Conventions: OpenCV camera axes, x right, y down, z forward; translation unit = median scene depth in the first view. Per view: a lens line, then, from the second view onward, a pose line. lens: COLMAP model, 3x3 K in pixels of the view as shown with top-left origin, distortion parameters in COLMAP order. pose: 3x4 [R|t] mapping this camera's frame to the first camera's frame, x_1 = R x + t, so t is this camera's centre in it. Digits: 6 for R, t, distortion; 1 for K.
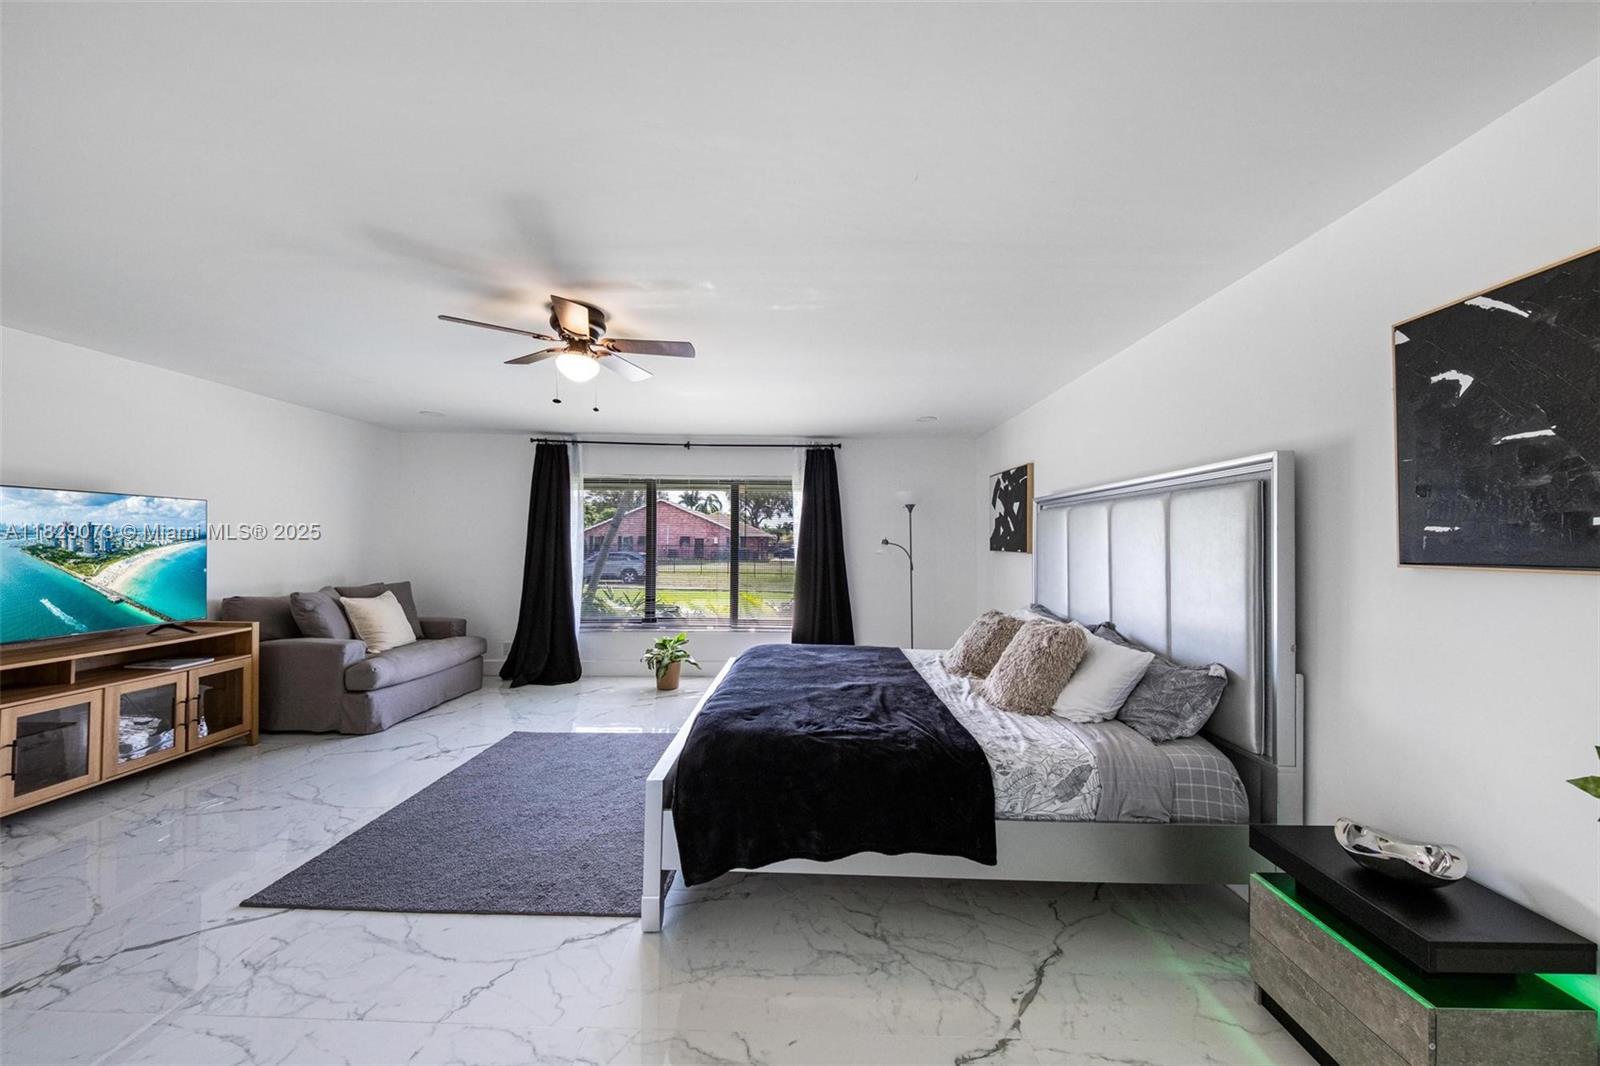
lens RADIAL K [[543.5, 0, 800.7], [0, 543.5, 534.6], [0, 0, 1]] dist [0.008801, -0.004408]
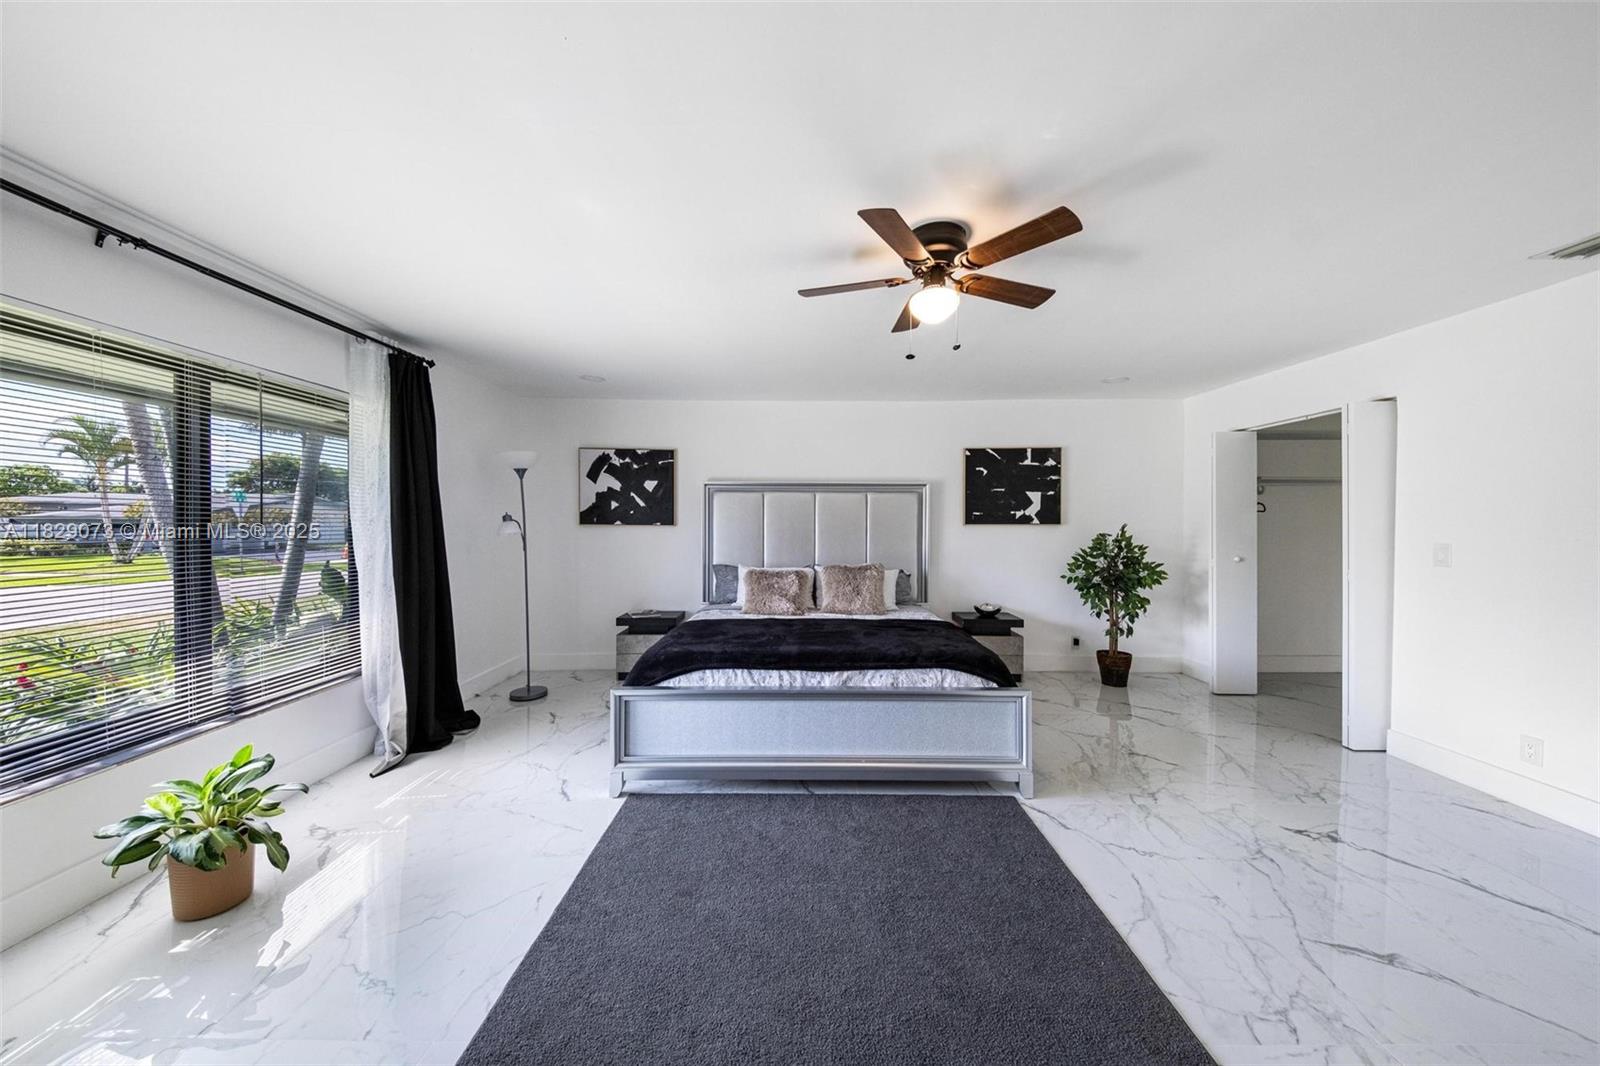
lens RADIAL K [[543.5, 0, 807.6], [0, 543.5, 528.7], [0, 0, 1]] dist [0.008801, -0.004408]
pose [[-0.009088, -0.019220, 0.999774, -1.218069], [-0.017844, 0.999659, 0.019056, 0.021041], [-0.999799, -0.017666, -0.009428, 1.177253]]
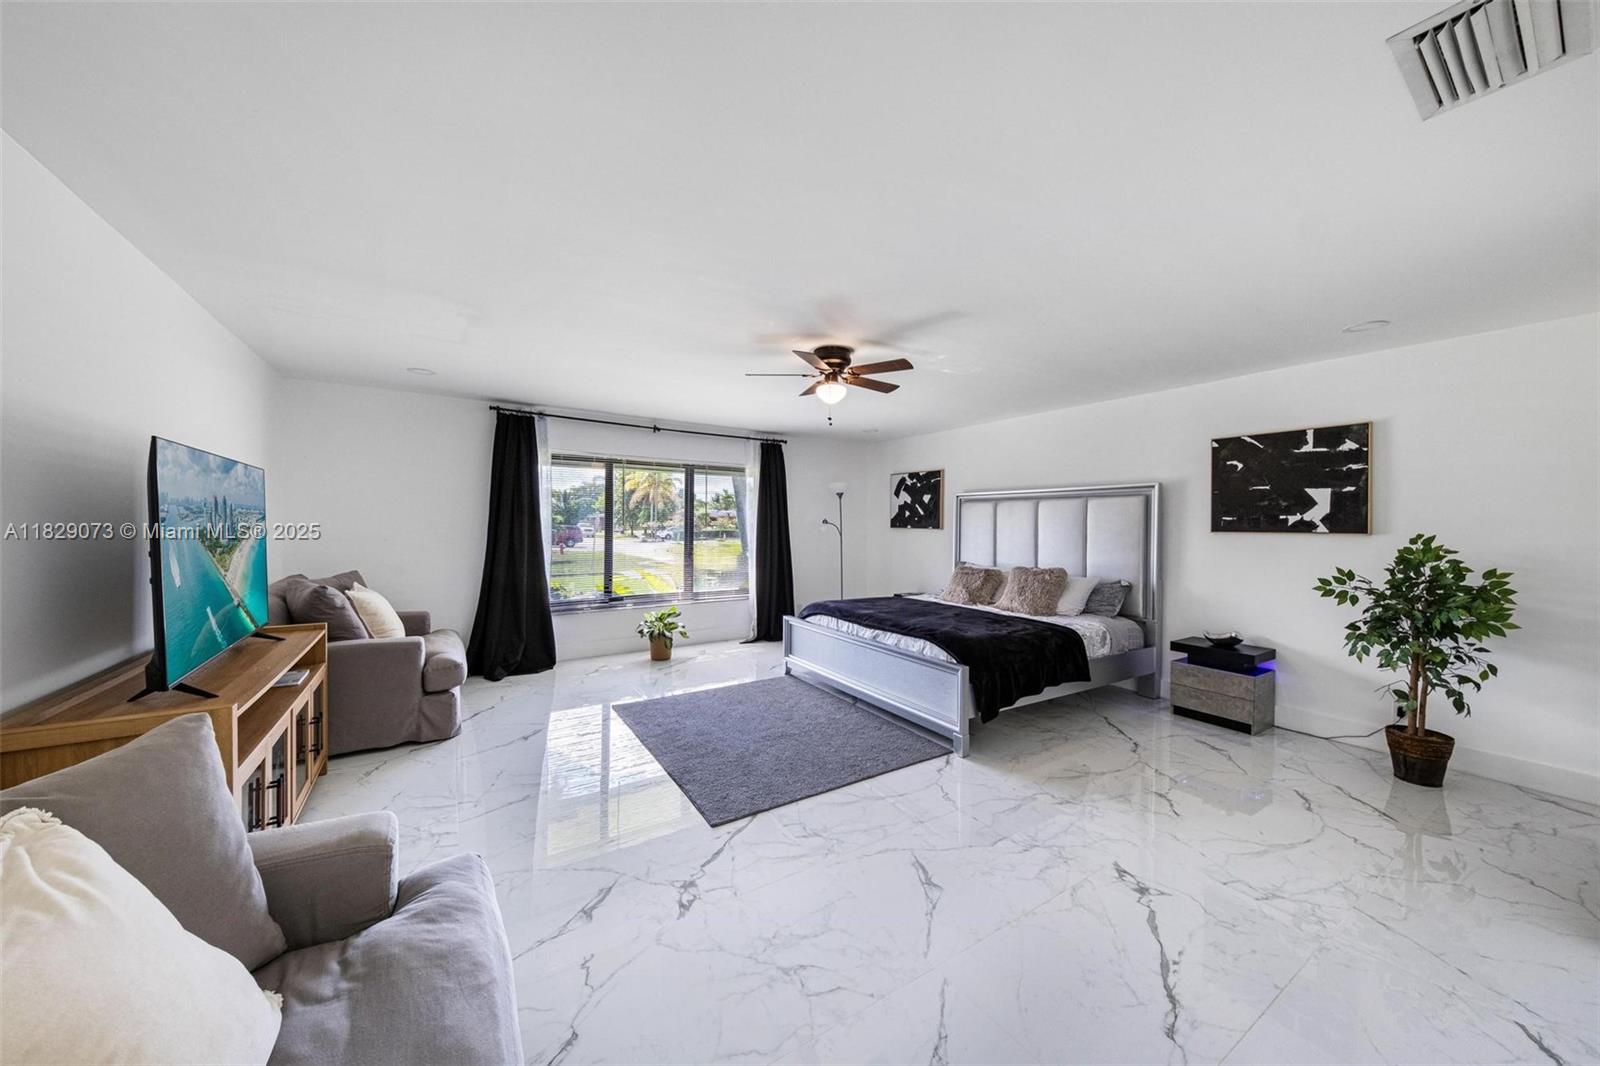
lens RADIAL K [[543.5, 0, 795.8], [0, 543.5, 532.5], [0, 0, 1]] dist [0.008801, -0.004408]
pose [[0.840673, -0.011180, 0.541427, -1.187308], [-0.009029, 0.999359, 0.034656, -0.008572], [-0.541468, -0.034023, 0.840033, -0.068169]]
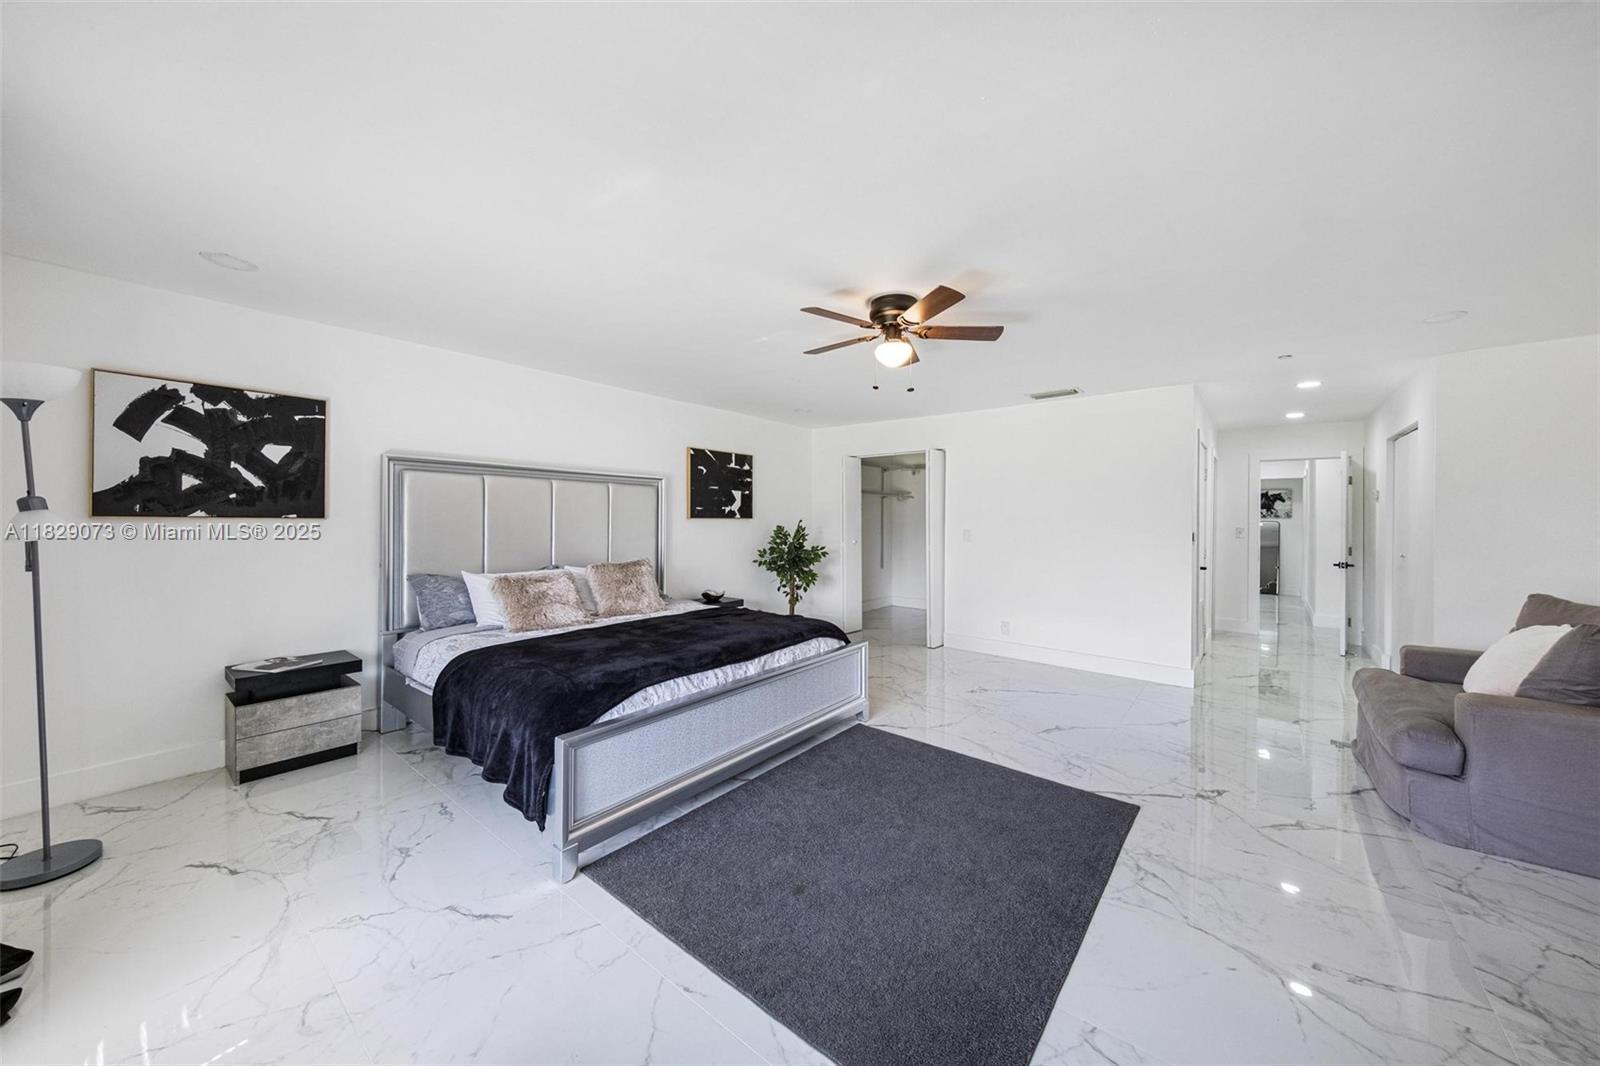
lens RADIAL K [[543.5, 0, 801.8], [0, 543.5, 522.4], [0, 0, 1]] dist [0.008801, -0.004408]
pose [[-0.786639, -0.021437, 0.617041, -0.922692], [-0.025437, 0.999674, 0.002301, 0.033096], [-0.616889, -0.013886, -0.786927, 1.939509]]
